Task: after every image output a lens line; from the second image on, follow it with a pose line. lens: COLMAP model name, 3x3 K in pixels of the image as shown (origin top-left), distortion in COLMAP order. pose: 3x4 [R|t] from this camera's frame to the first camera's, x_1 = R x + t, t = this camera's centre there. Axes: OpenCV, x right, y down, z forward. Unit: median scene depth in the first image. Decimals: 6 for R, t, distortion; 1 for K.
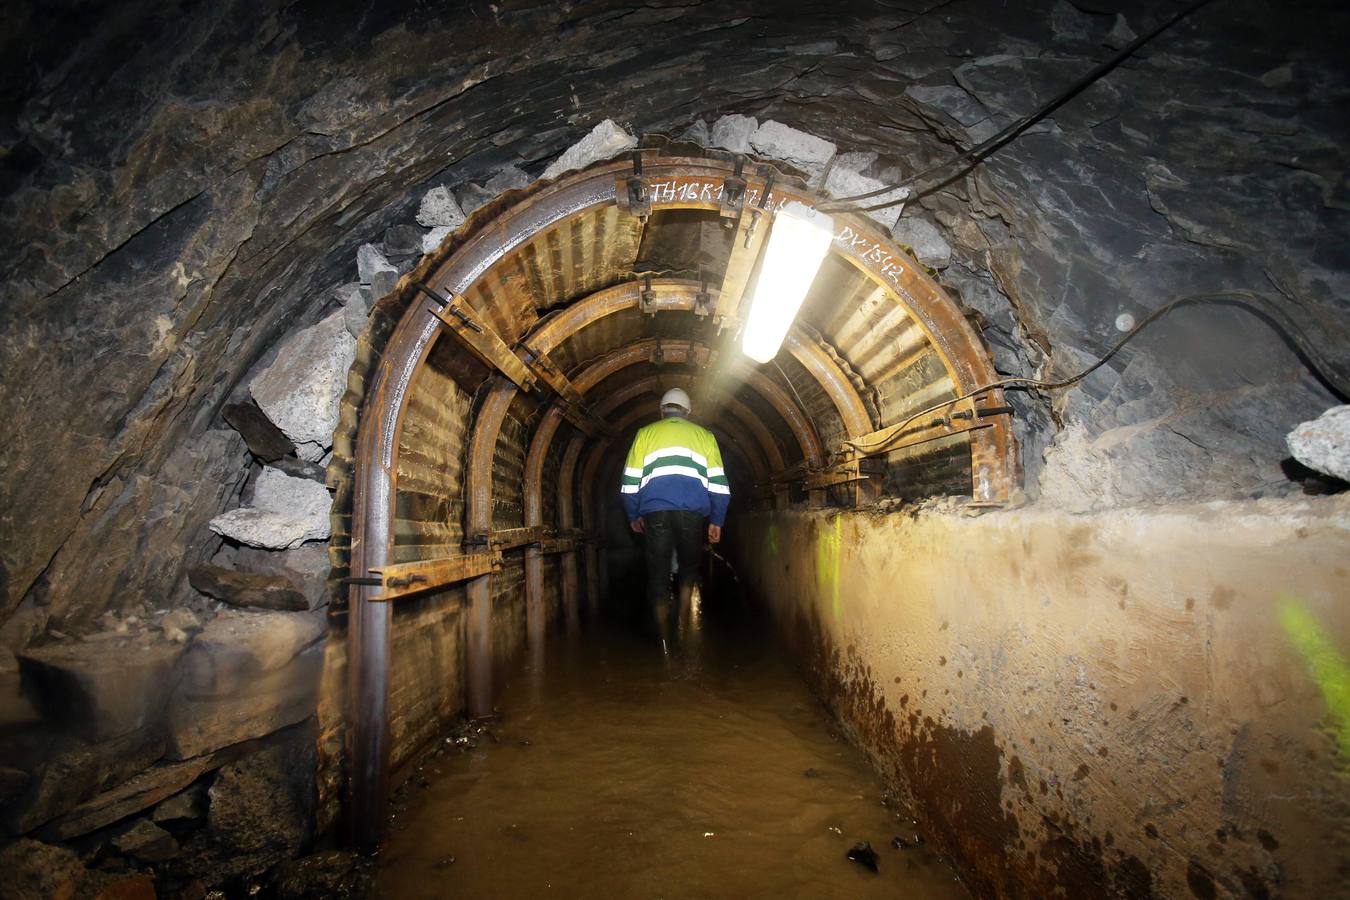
lens RADIAL K [[529.3, 0, 675.0], [0, 529.3, 450.0], [0, 0, 1]] dist [-0.078093, 0.000014]
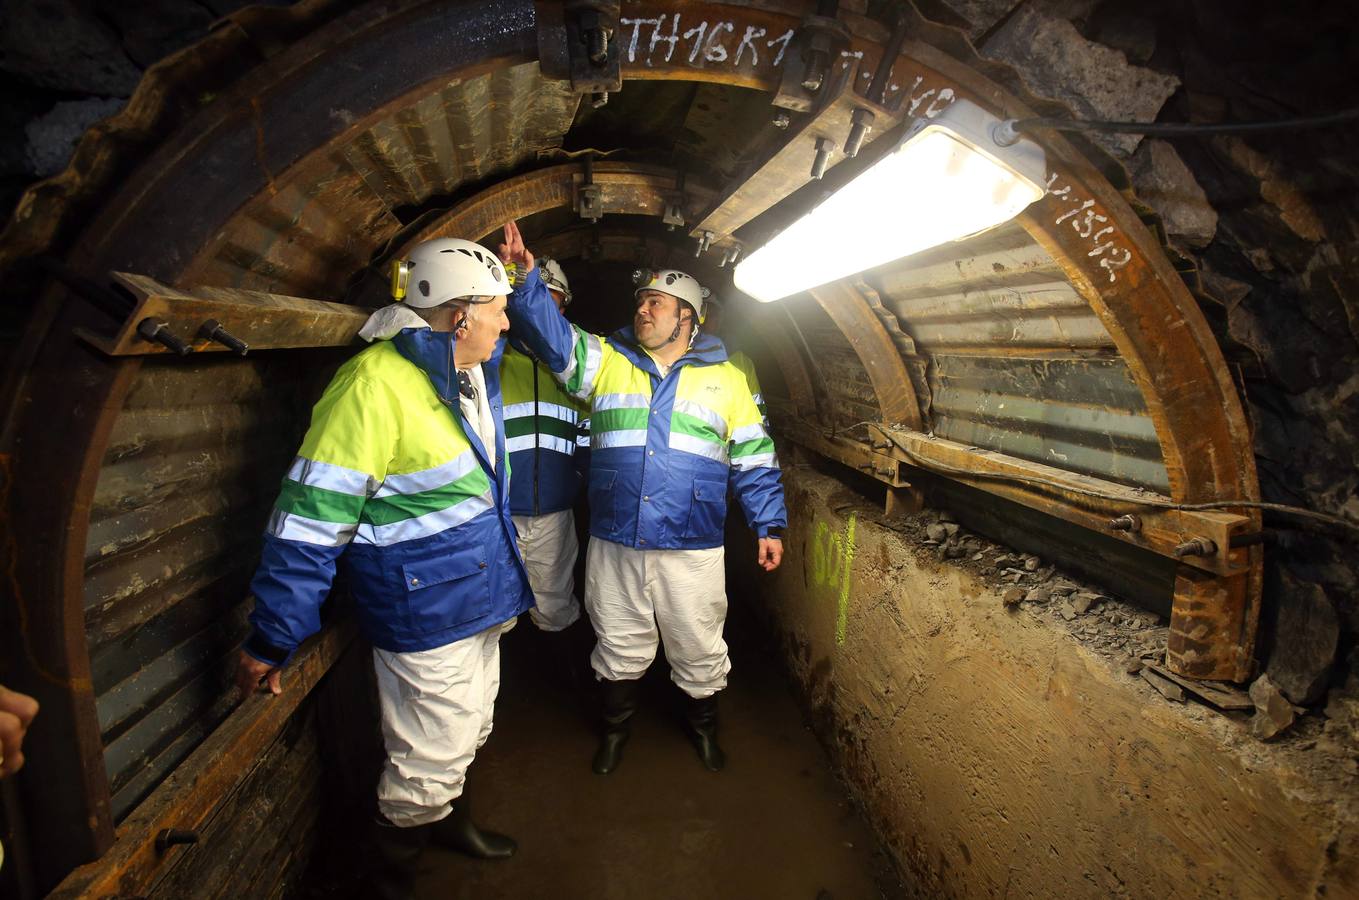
lens RADIAL K [[605.2, 0, 683.7], [0, 605.2, 463.6], [0, 0, 1]] dist [-0.069106, 0.028478]
pose [[0.991381, -0.015064, 0.130140, -0.043361], [-0.016106, 0.971818, 0.235183, -0.185148], [-0.130015, -0.235252, 0.963199, 0.304521]]
